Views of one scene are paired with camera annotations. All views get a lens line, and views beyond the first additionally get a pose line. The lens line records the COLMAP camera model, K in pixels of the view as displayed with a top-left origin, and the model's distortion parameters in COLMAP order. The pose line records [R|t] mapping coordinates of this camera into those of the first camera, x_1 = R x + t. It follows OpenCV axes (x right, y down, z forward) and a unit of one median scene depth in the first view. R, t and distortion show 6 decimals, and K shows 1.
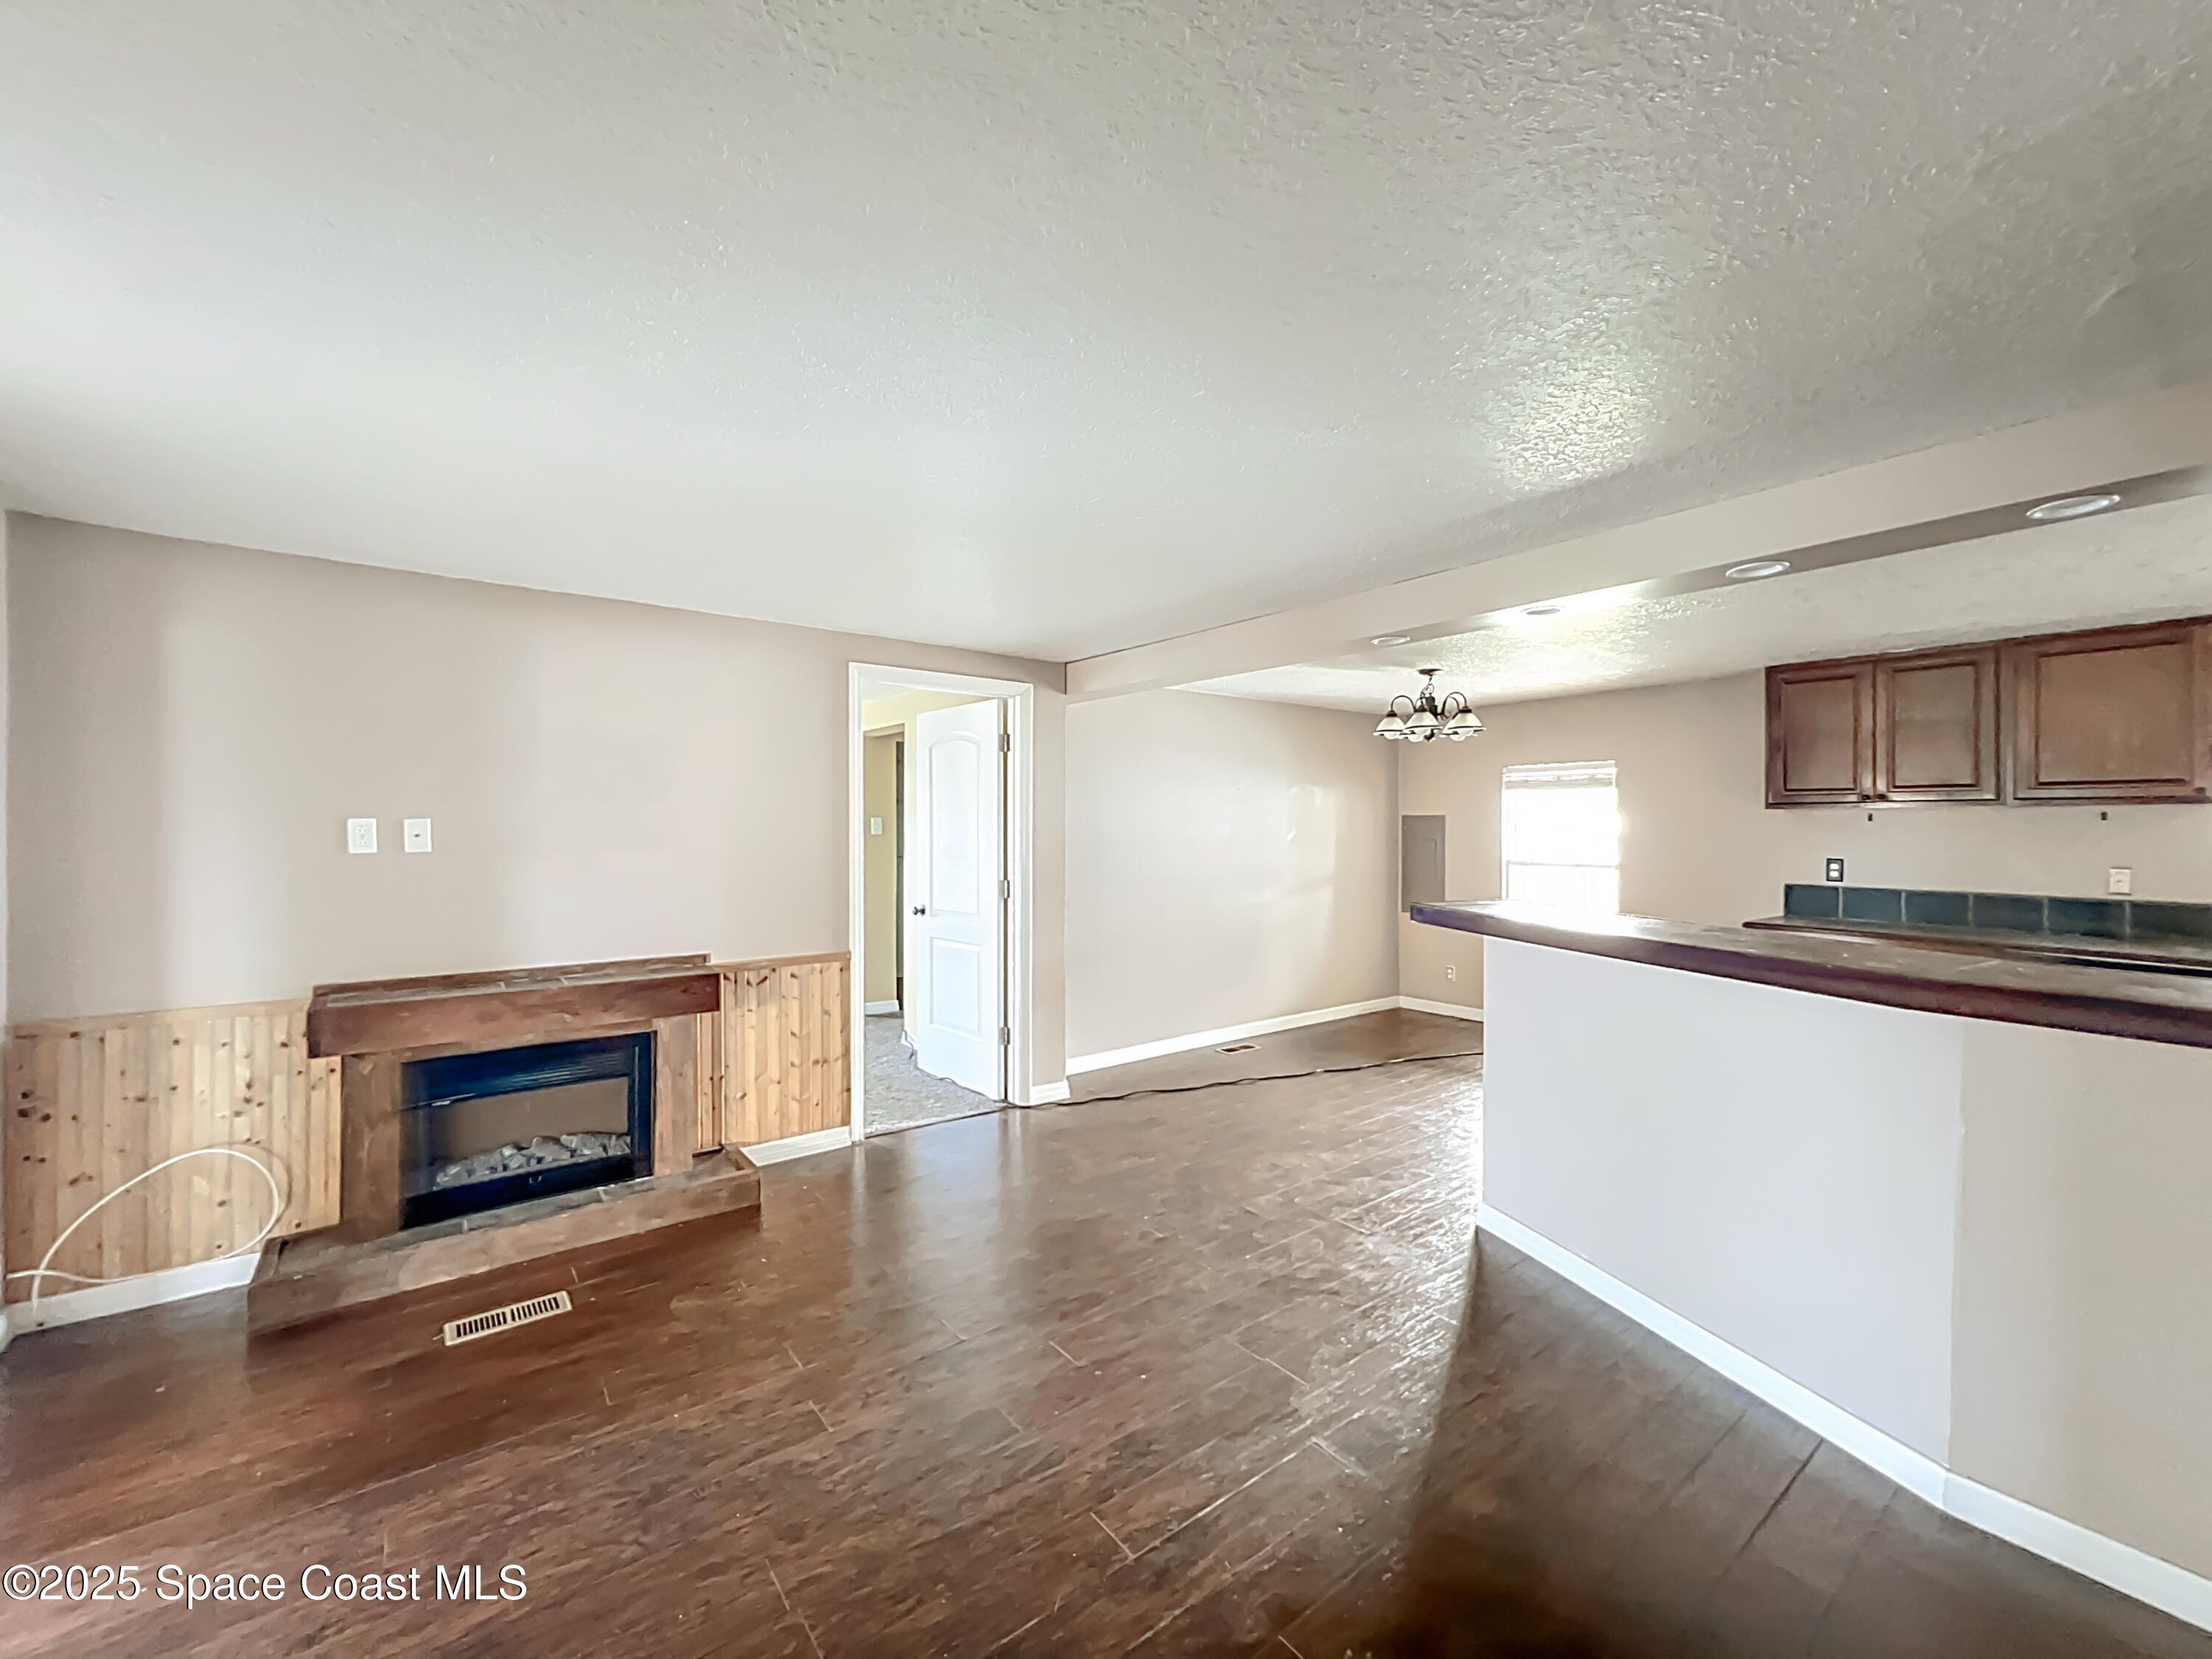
lens RADIAL K [[898.5, 0, 1105.0], [0, 898.5, 823.8], [0, 0, 1]] dist [-0.000870, 0.000033]
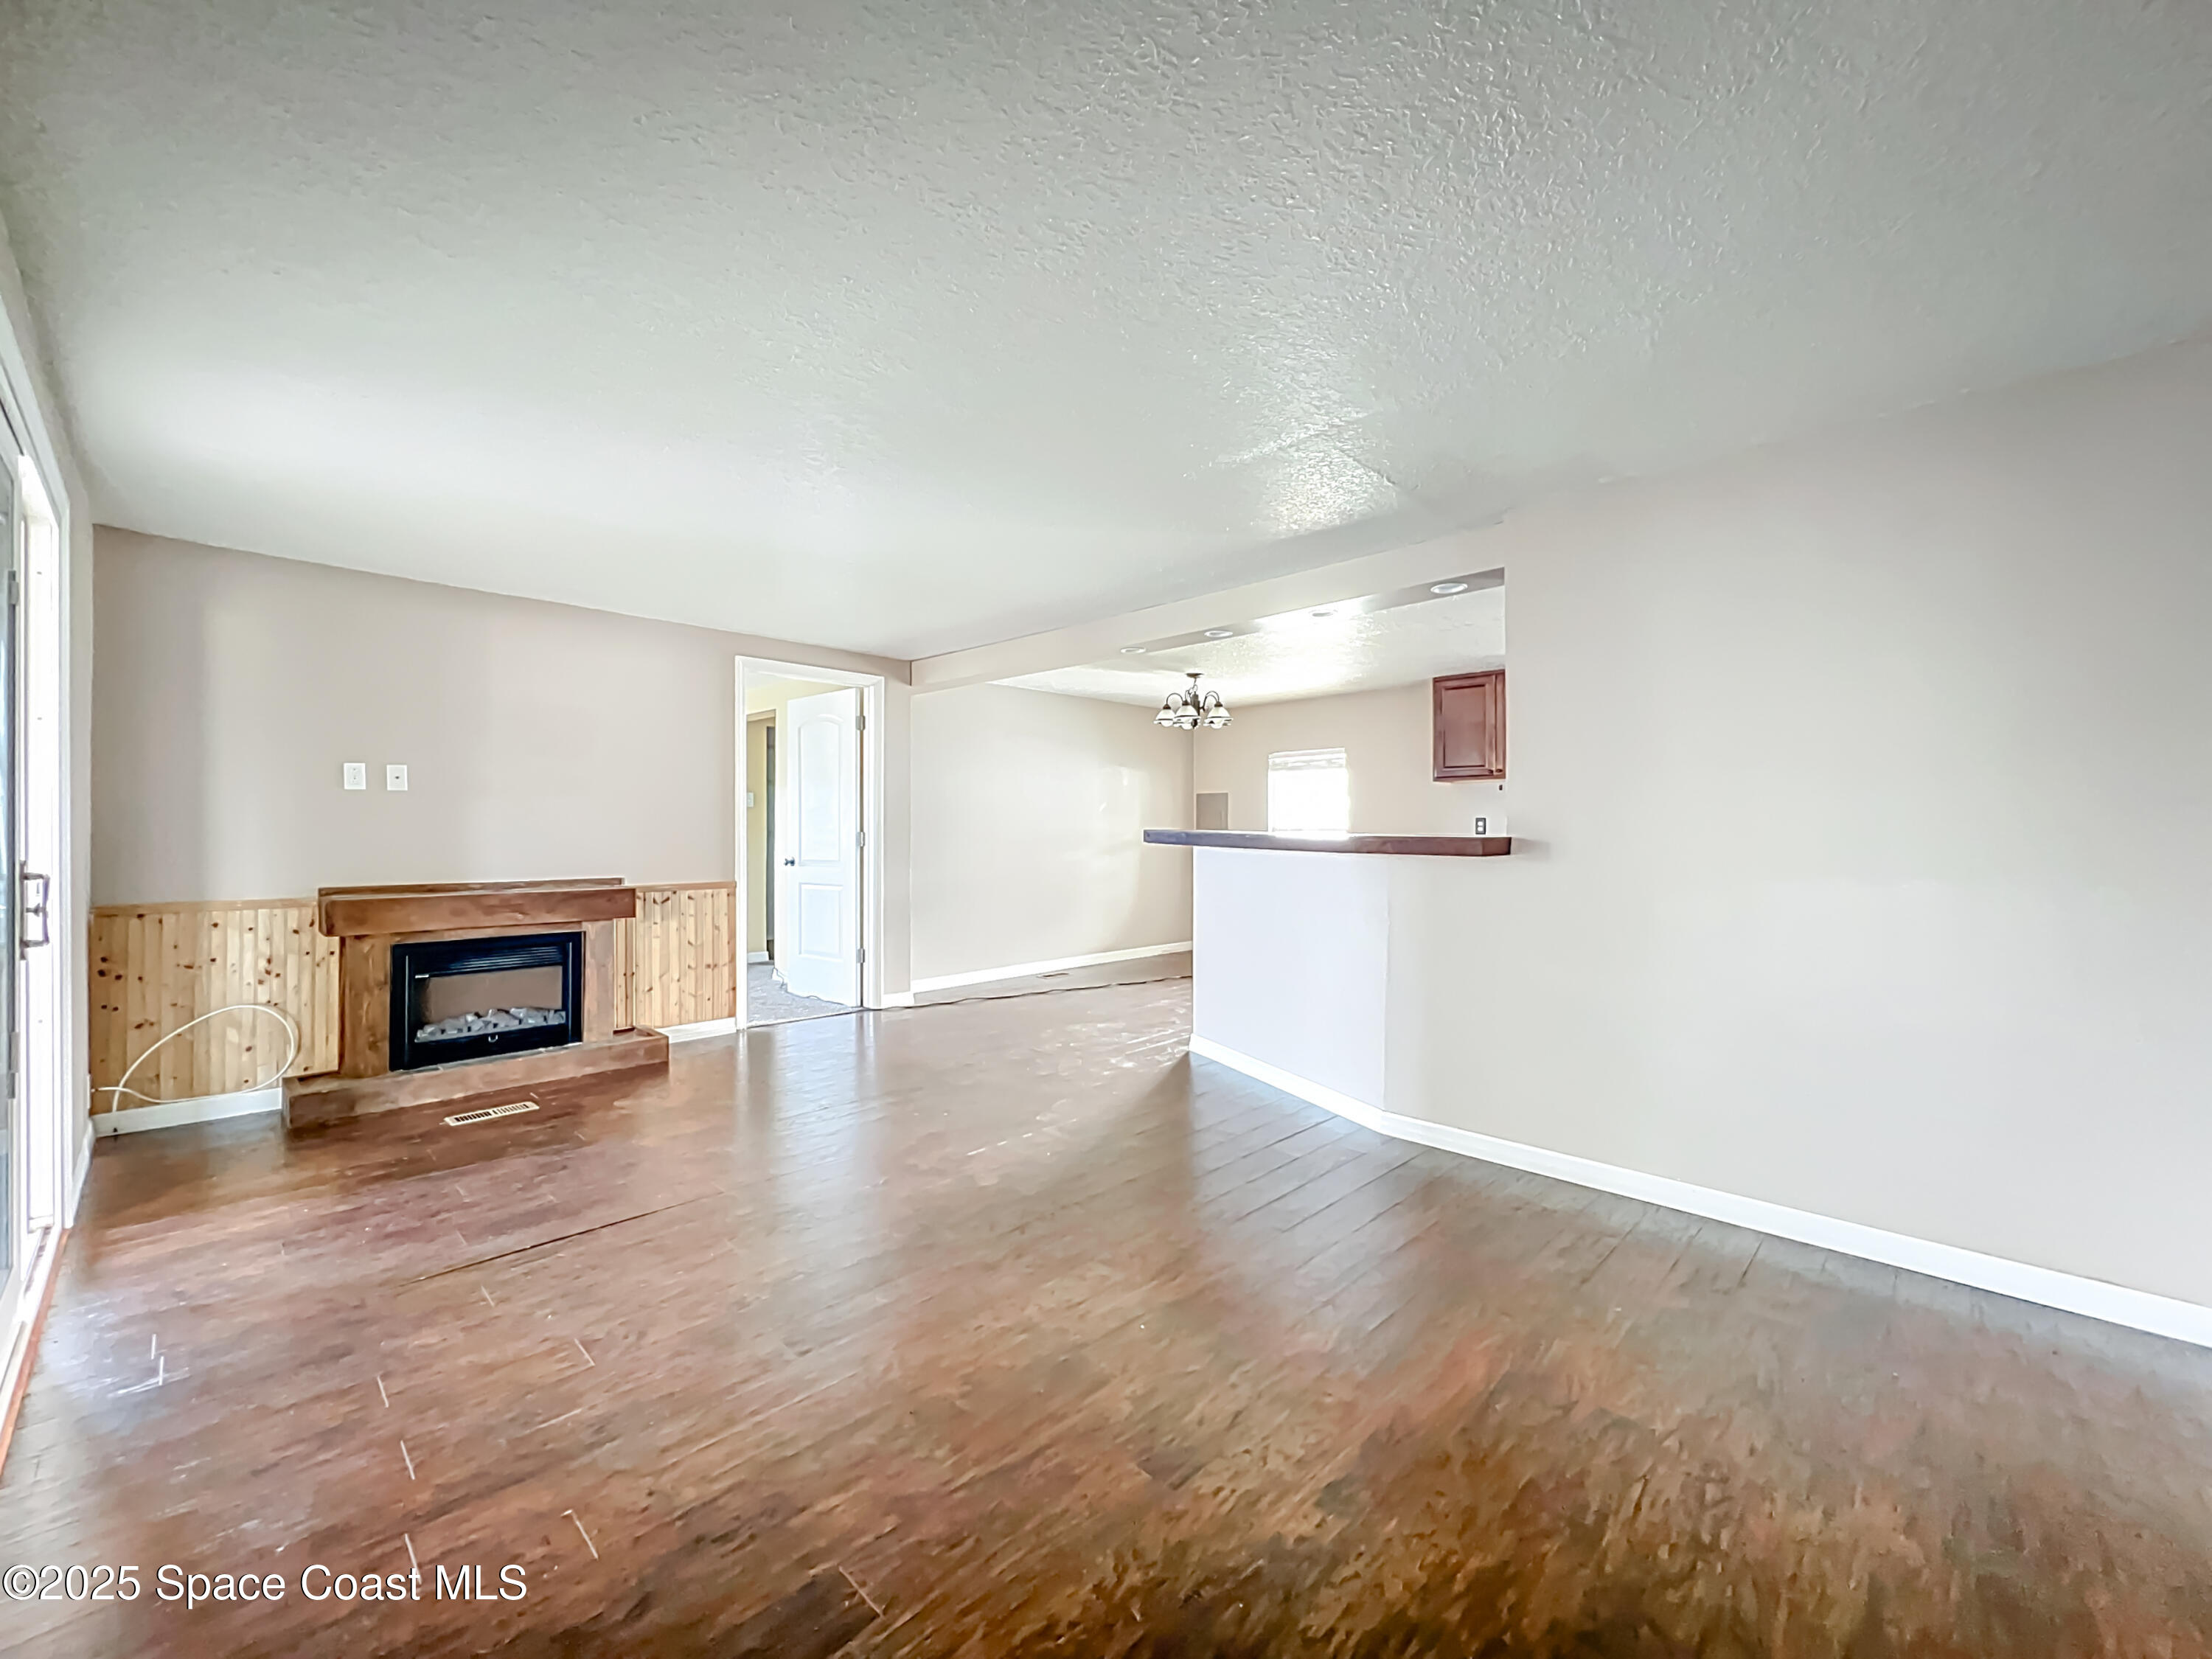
lens RADIAL K [[898.5, 0, 1105.9], [0, 898.5, 826.9], [0, 0, 1]] dist [-0.000870, 0.000033]
pose [[0.989744, 0.000580, 0.142853, 0.067049], [-0.000279, 0.999998, -0.002128, 0.081053], [-0.142854, 0.002067, 0.989742, -0.412940]]
